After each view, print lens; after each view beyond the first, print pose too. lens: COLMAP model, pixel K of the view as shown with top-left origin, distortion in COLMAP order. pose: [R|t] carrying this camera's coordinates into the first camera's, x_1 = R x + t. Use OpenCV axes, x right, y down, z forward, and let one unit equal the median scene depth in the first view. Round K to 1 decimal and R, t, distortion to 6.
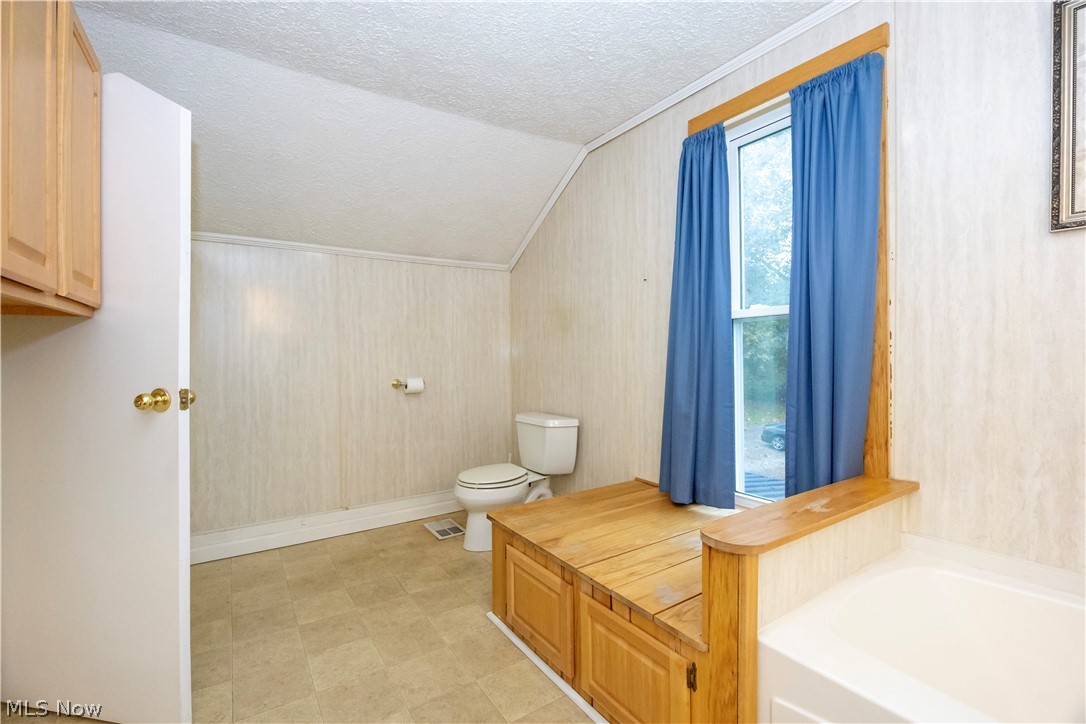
lens RADIAL K [[465.3, 0, 546.9], [0, 465.3, 361.7], [0, 0, 1]] dist [-0.013851, 0.000171]
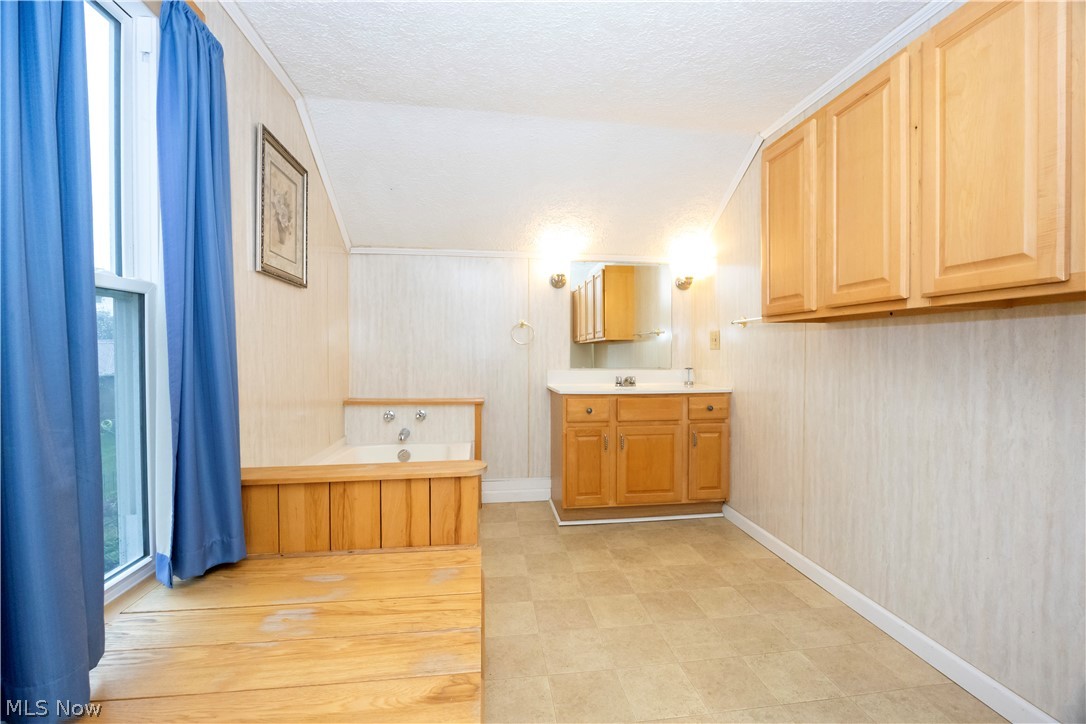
lens RADIAL K [[465.3, 0, 546.9], [0, 465.3, 361.7], [0, 0, 1]] dist [-0.013851, 0.000171]
pose [[-0.895741, -0.009182, 0.444482, -0.350045], [0.002956, 0.999642, 0.026608, -0.015285], [-0.444567, 0.025148, -0.895393, 1.523042]]
